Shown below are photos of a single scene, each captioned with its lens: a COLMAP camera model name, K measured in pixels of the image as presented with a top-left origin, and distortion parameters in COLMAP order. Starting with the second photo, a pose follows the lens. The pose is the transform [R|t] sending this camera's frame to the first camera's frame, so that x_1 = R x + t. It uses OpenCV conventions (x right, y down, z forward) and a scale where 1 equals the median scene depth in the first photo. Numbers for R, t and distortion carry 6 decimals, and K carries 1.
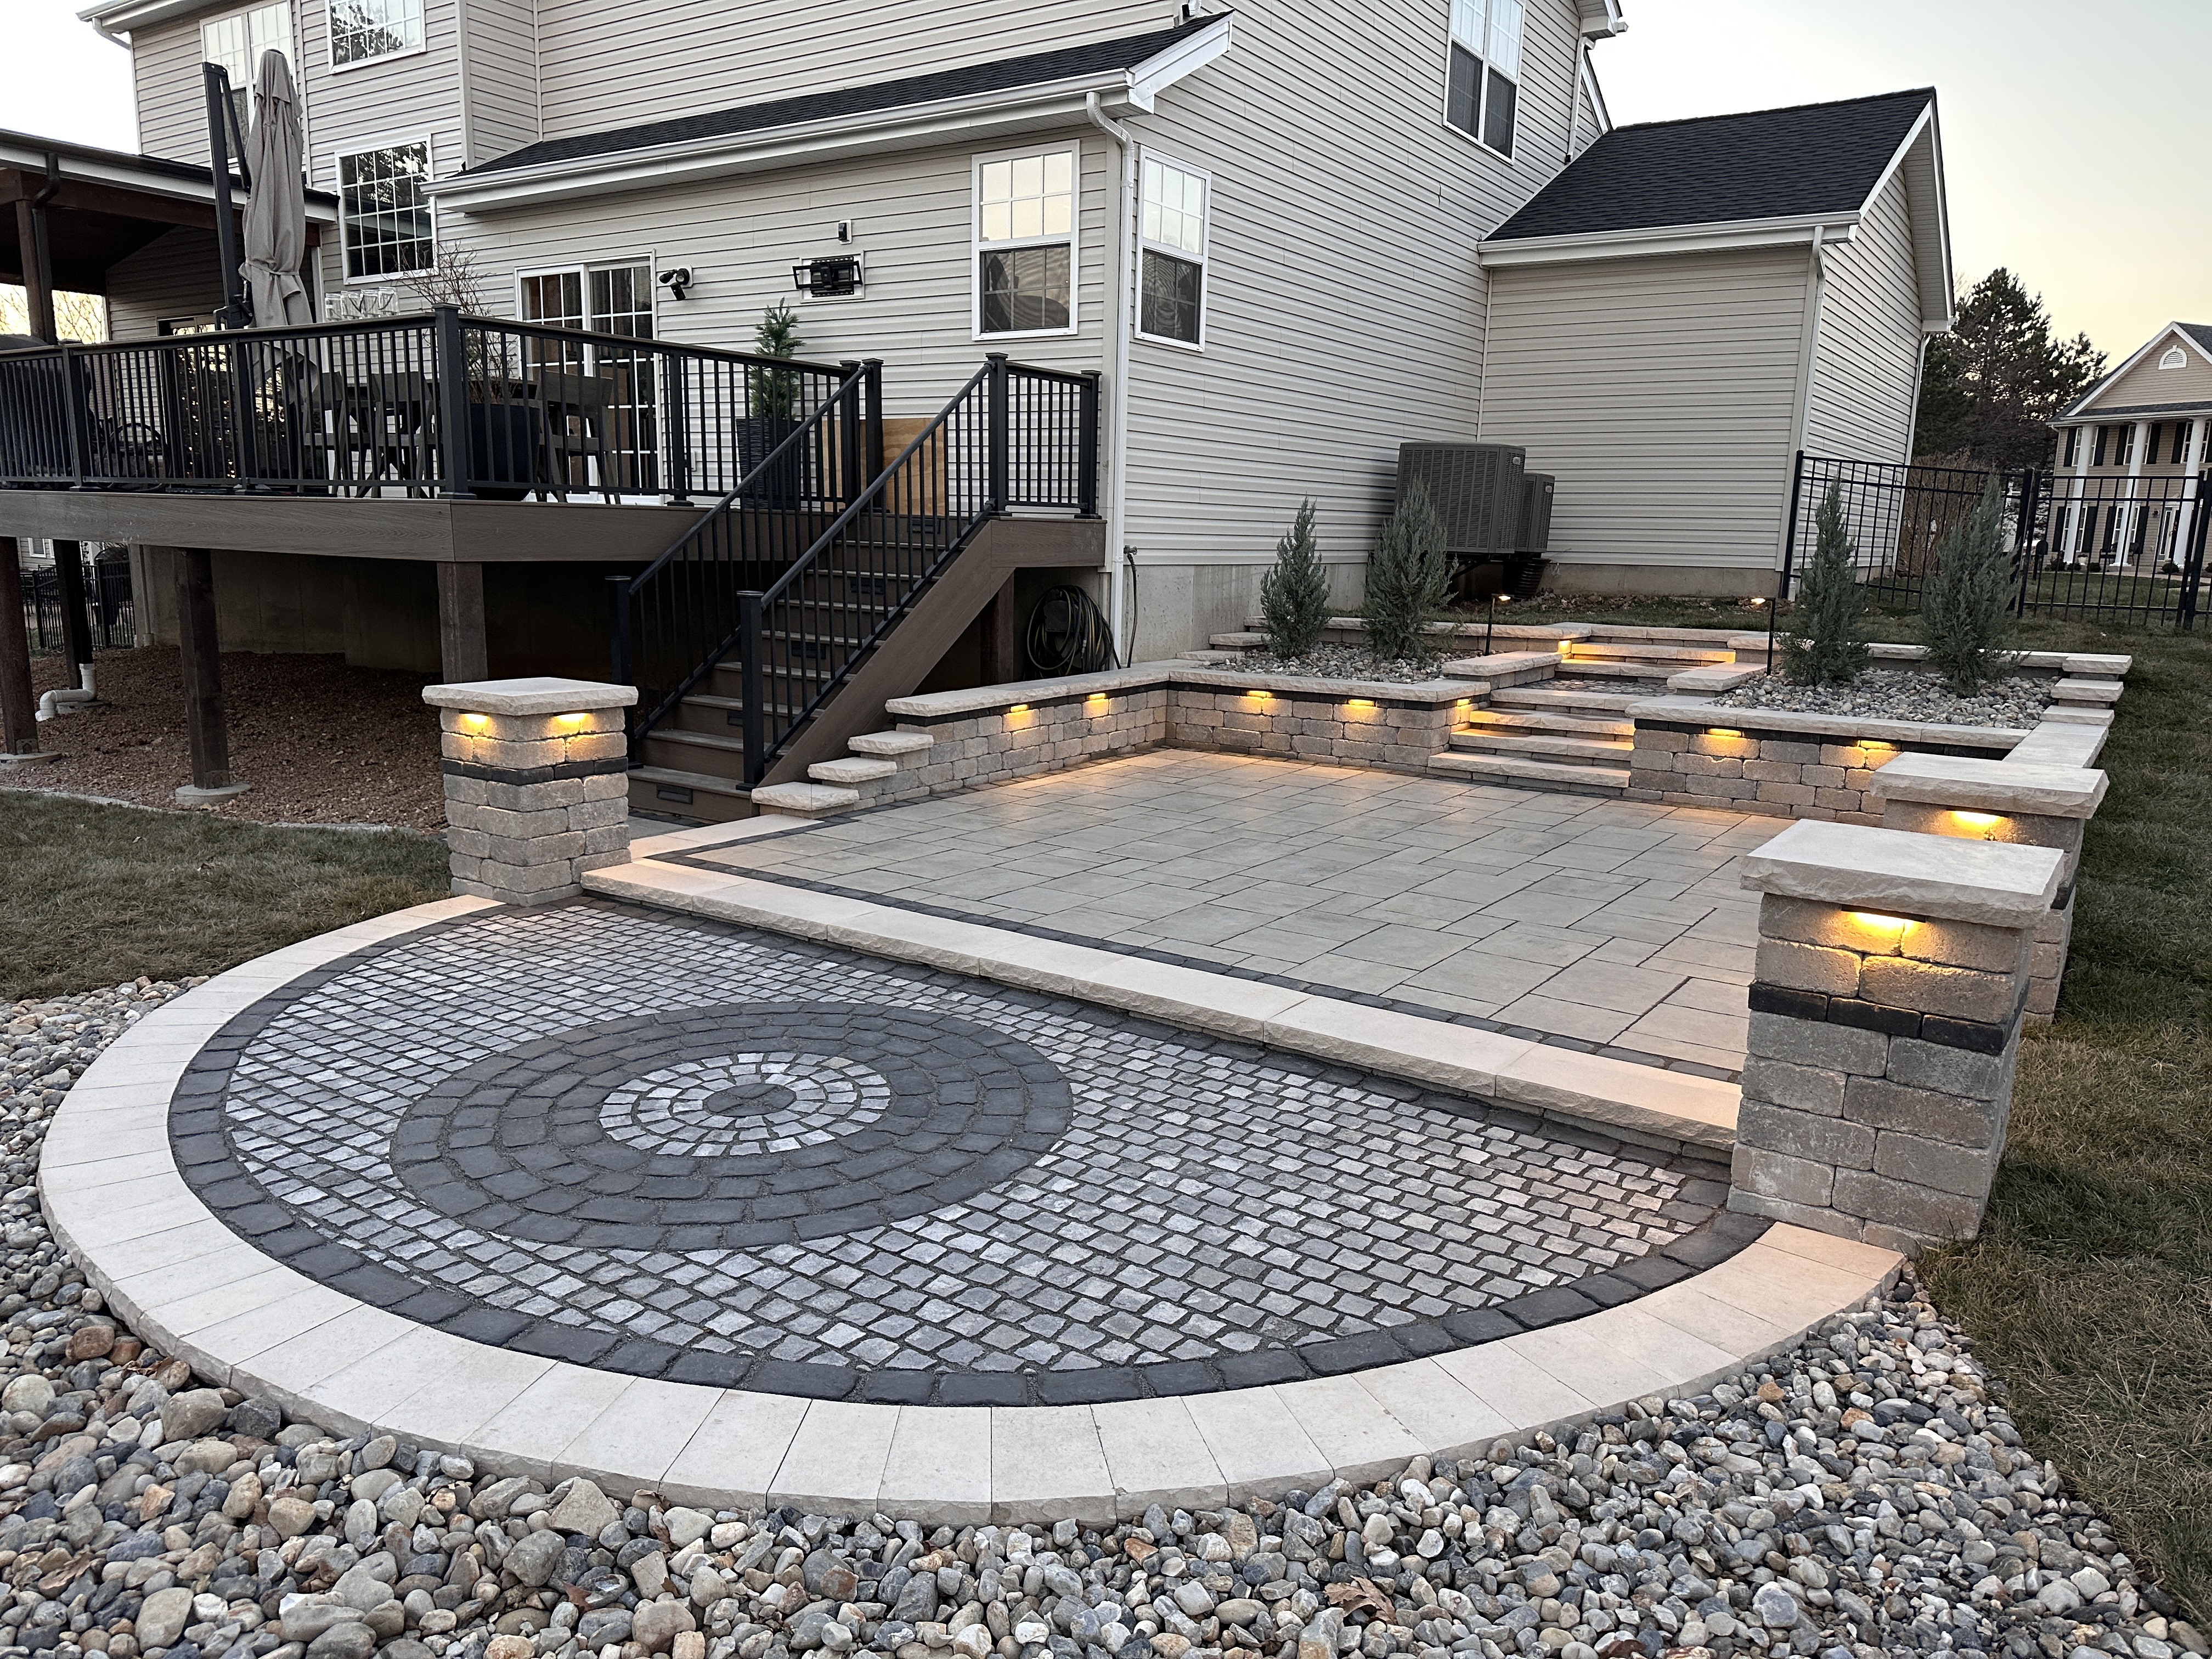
lens RADIAL K [[1552.9, 0, 1106.0], [0, 1552.9, 829.5], [0, 0, 1]] dist [0.172992, -0.320734]
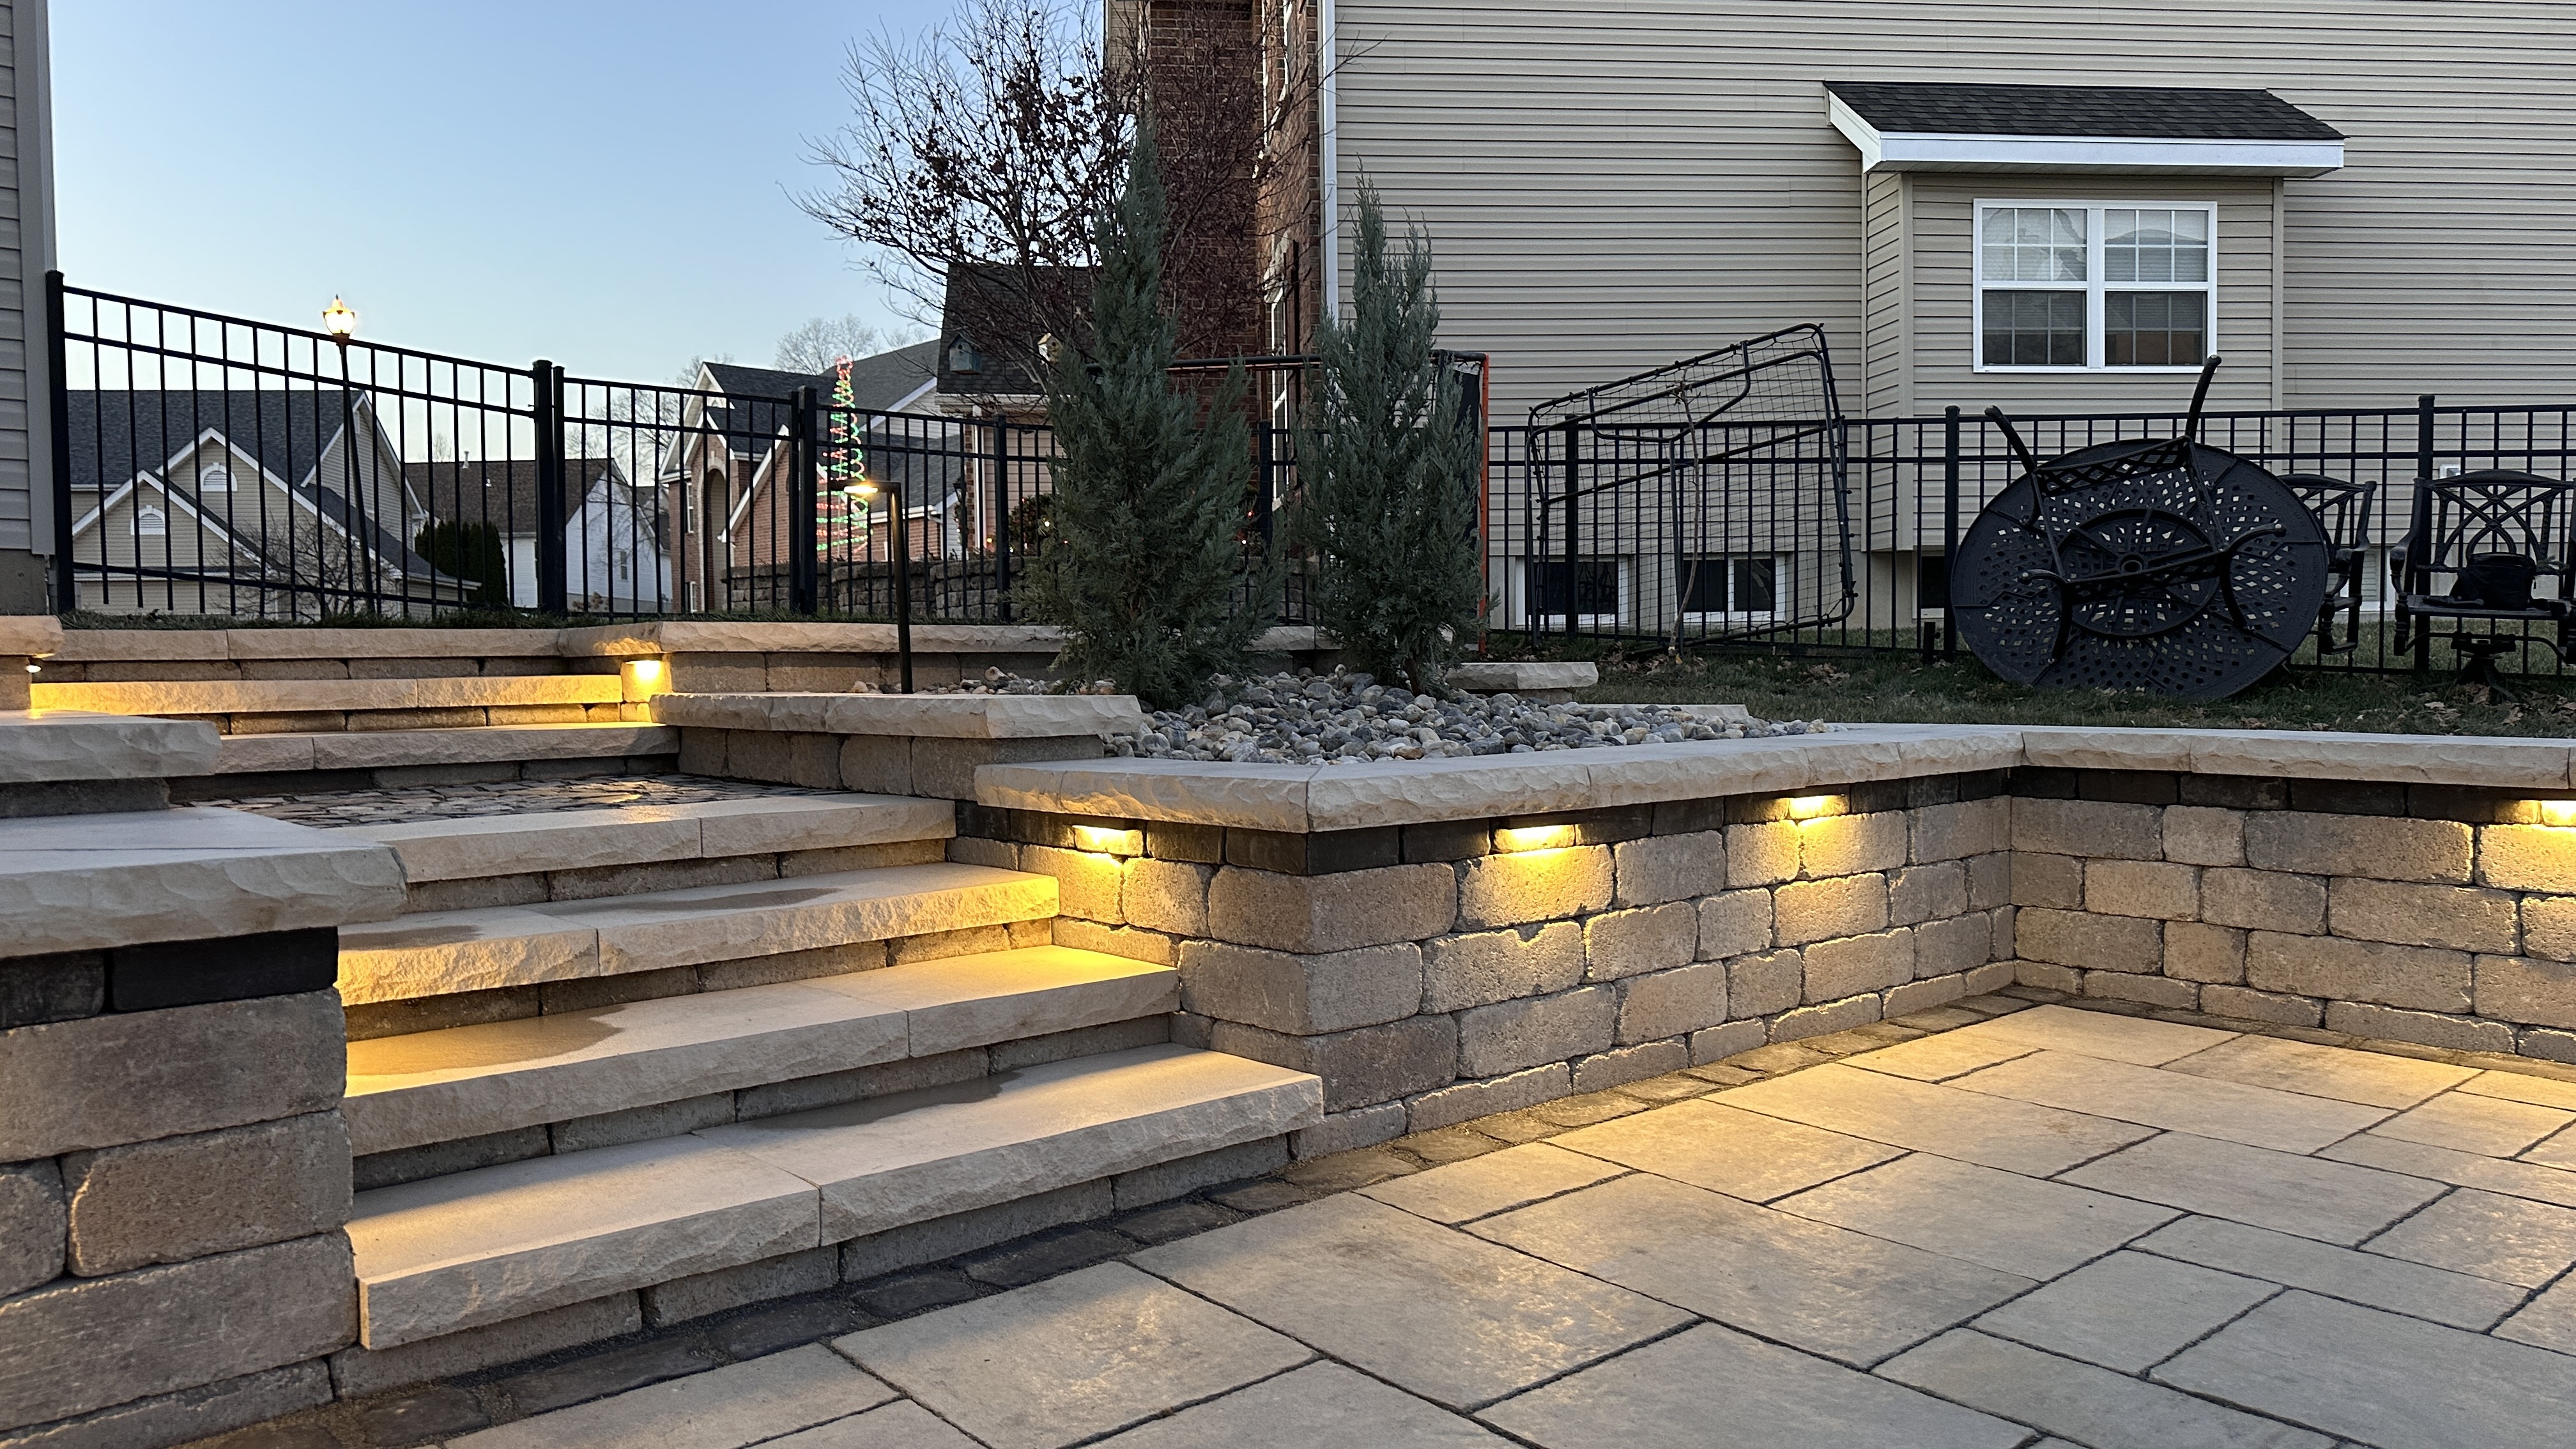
lens RADIAL K [[1833.1, 0, 1288.0], [0, 1833.1, 724.5], [0, 0, 1]] dist [0.033821, -0.047149]
pose [[0.251760, -0.055391, 0.966203, 0.062110], [0.205872, 0.978576, 0.002456, -0.080670], [-0.945639, 0.198296, 0.257770, 0.855864]]
